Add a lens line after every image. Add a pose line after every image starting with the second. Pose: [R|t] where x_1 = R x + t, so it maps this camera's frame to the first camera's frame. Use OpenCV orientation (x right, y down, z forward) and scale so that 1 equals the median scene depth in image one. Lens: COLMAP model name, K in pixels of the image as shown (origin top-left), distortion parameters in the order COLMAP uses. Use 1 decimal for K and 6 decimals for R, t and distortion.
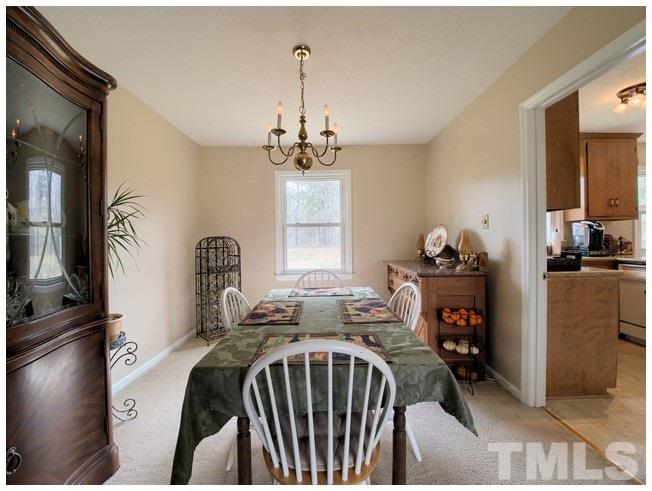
lens RADIAL K [[271.0, 0, 326.5], [0, 271.0, 246.2], [0, 0, 1]] dist [-0.017289, -0.001089]
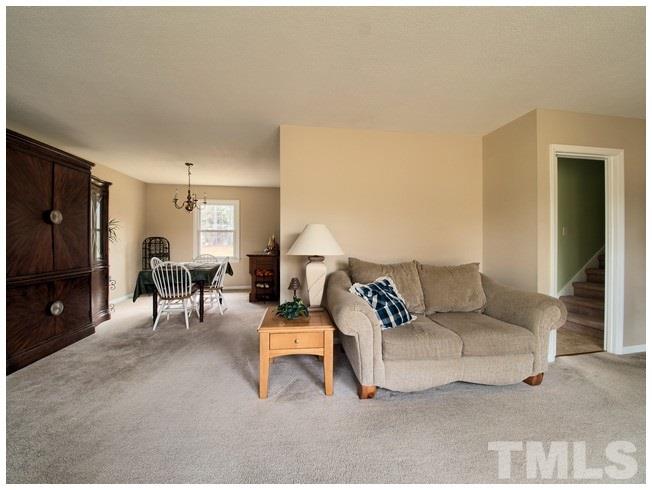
lens RADIAL K [[261.6, 0, 325.2], [0, 261.6, 239.7], [0, 0, 1]] dist [-0.016589, 0.000024]
pose [[0.988483, 0.010829, 0.150941, 0.405360], [-0.006682, 0.999587, -0.027953, 0.019905], [-0.151181, 0.026623, 0.988148, -0.795805]]
